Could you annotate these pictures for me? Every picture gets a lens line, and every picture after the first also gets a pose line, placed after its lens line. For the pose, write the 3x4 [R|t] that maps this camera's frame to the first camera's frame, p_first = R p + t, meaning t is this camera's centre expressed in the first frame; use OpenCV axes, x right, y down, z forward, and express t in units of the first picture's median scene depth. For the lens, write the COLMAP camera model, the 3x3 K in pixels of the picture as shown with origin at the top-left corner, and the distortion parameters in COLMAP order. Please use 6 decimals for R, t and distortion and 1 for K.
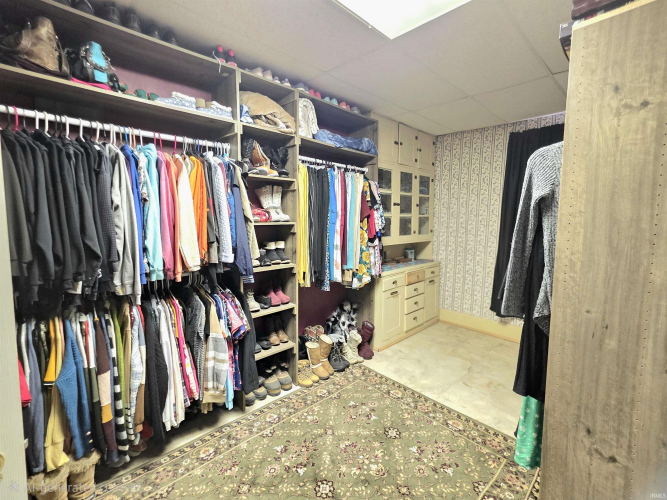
lens RADIAL K [[297.9, 0, 329.6], [0, 297.9, 242.9], [0, 0, 1]] dist [0.001521, 0.000674]
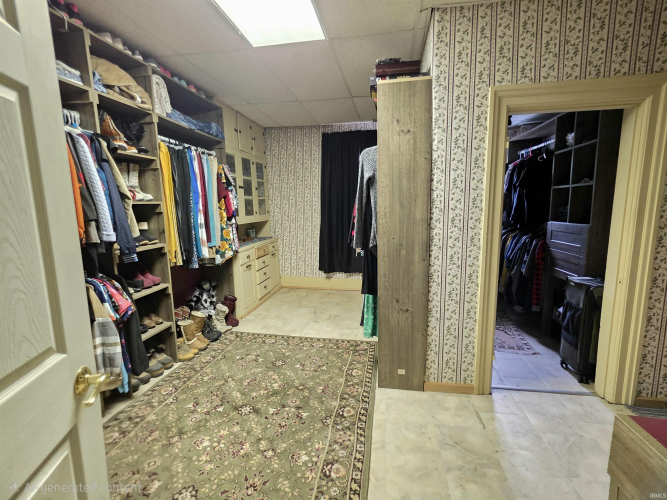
lens RADIAL K [[297.9, 0, 329.6], [0, 297.9, 242.9], [0, 0, 1]] dist [0.001521, 0.000674]
pose [[0.816634, -0.096102, 0.569098, -0.231588], [0.074173, 0.995338, 0.061644, 0.047437], [-0.572370, -0.008129, 0.819955, -0.136239]]
